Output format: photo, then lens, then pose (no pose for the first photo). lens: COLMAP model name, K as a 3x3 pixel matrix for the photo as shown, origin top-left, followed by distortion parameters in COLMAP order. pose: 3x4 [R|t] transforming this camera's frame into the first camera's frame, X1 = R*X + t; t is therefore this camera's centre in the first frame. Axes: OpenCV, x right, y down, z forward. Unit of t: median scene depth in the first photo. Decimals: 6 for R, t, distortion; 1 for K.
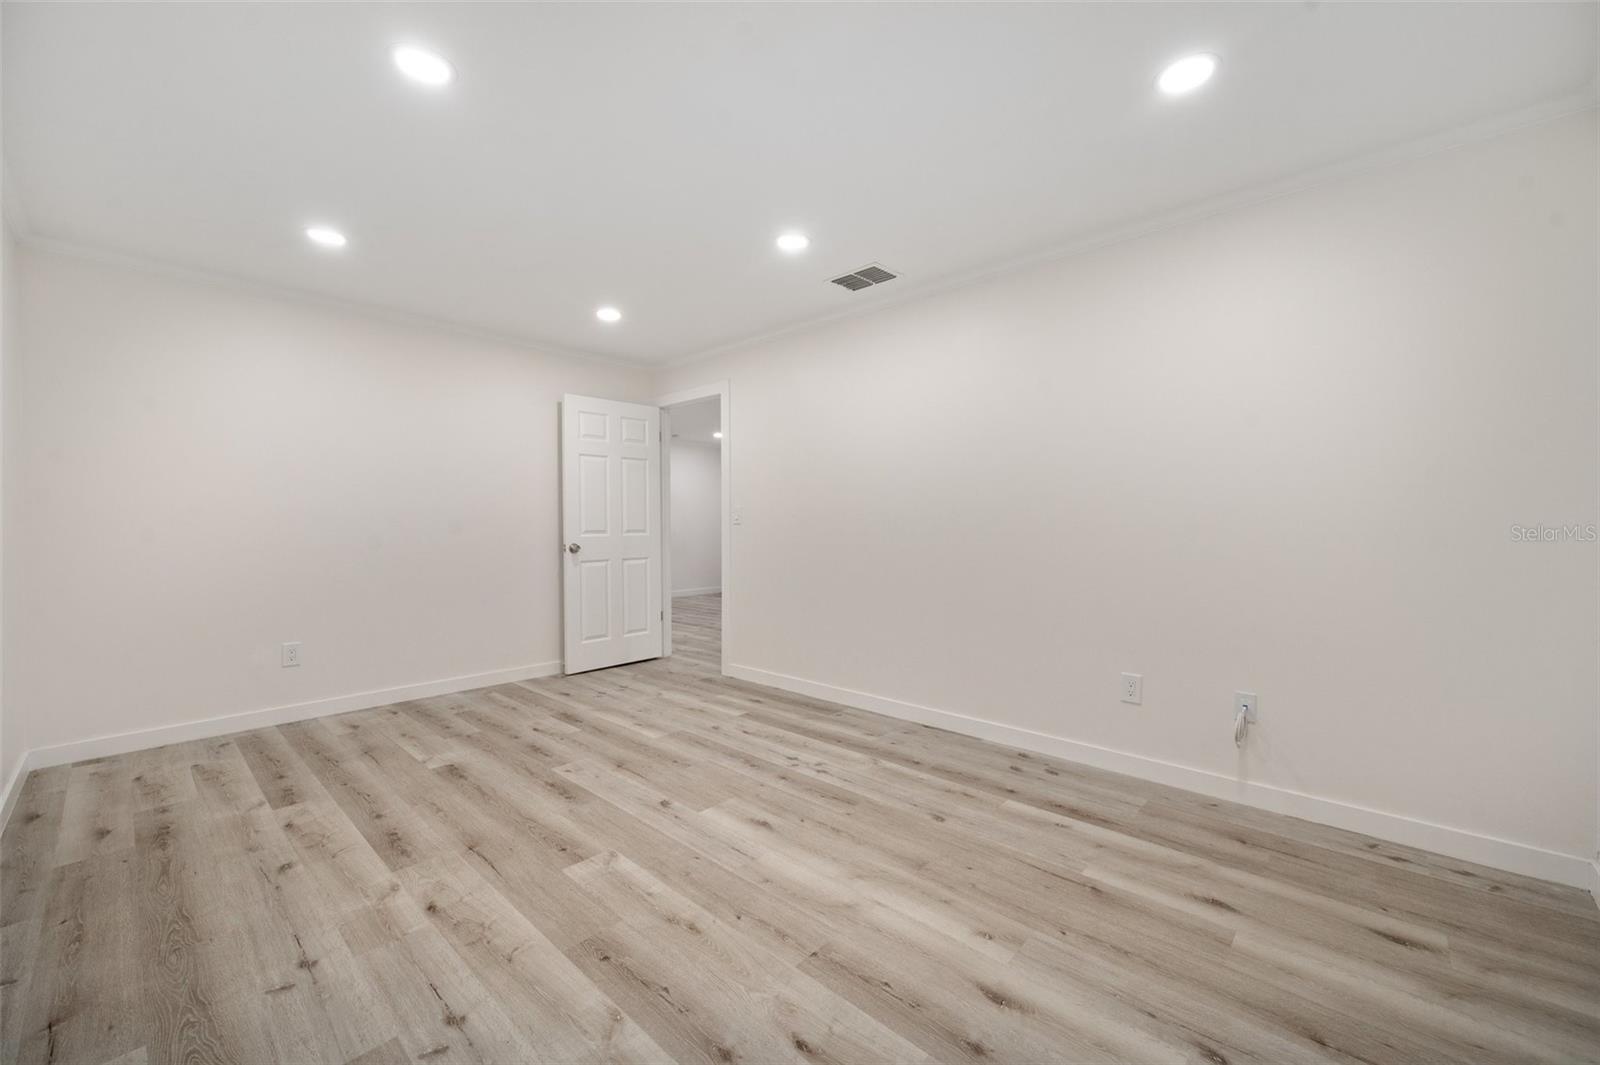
lens RADIAL K [[634.0, 0, 802.9], [0, 634.0, 530.0], [0, 0, 1]] dist [-0.000032, -0.000120]
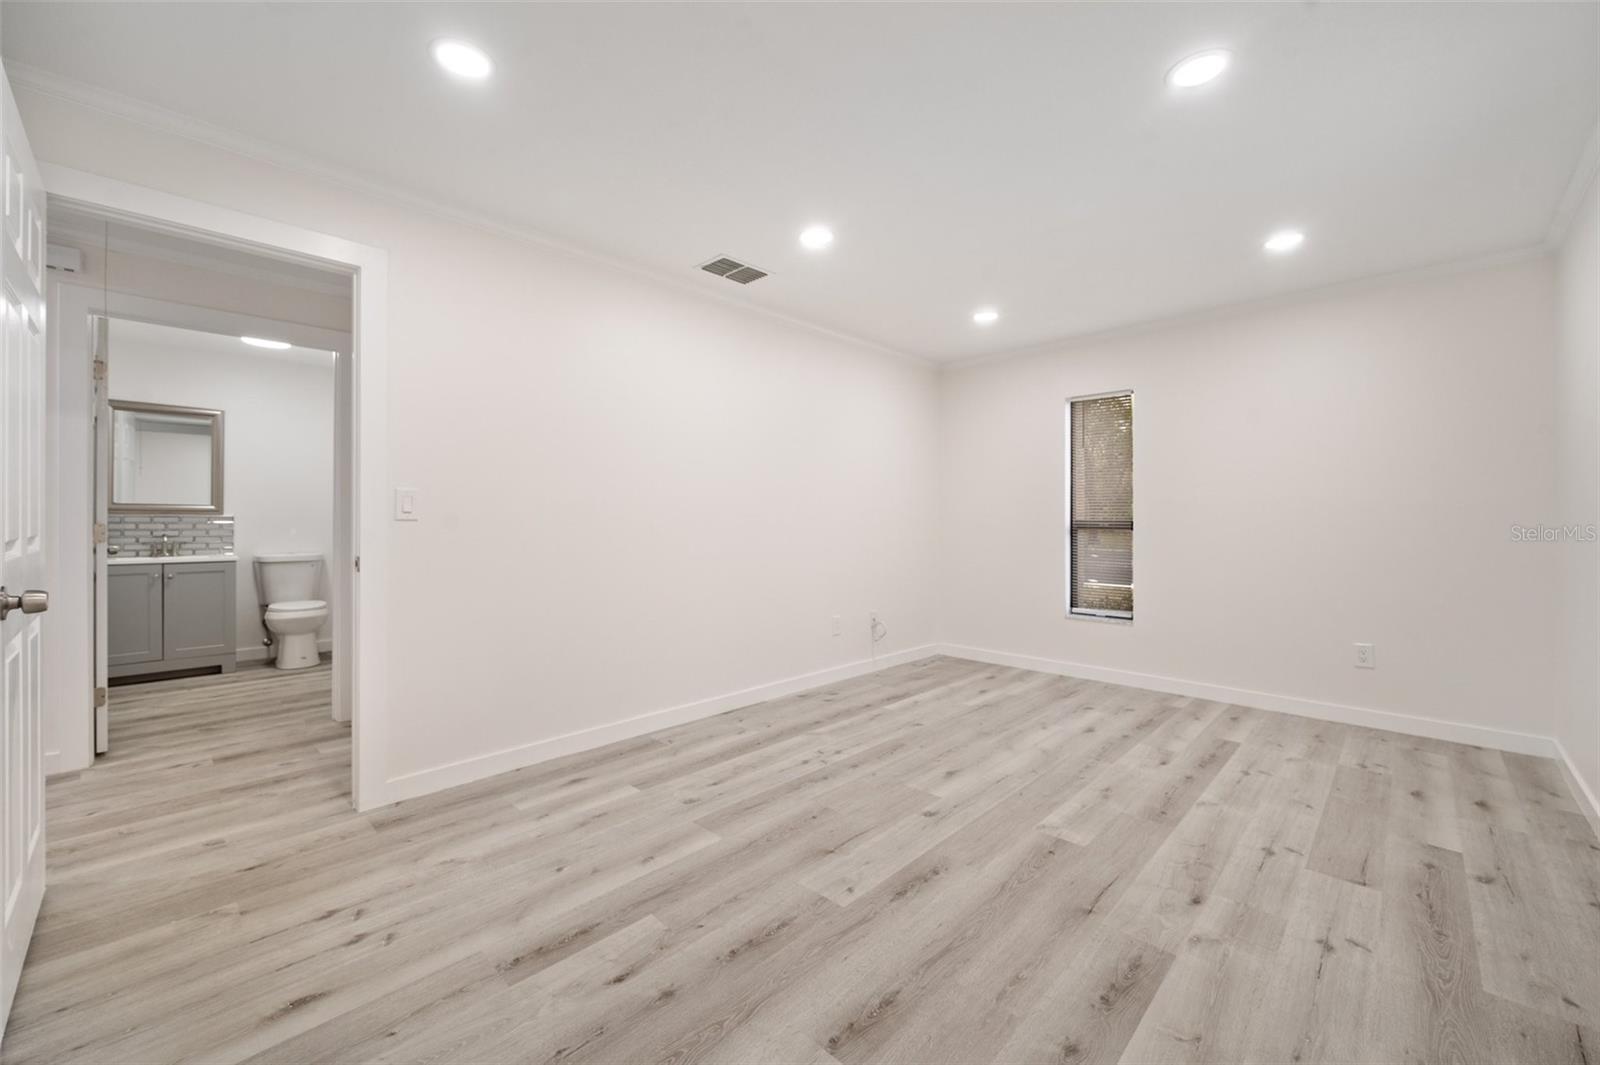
lens RADIAL K [[627.2, 0, 806.2], [0, 627.2, 522.5], [0, 0, 1]] dist [-0.000321, -0.000218]
pose [[0.026898, -0.001274, 0.999637, -1.086273], [0.008198, 0.999966, 0.001054, -0.008393], [-0.999605, 0.008167, 0.026907, 1.079225]]
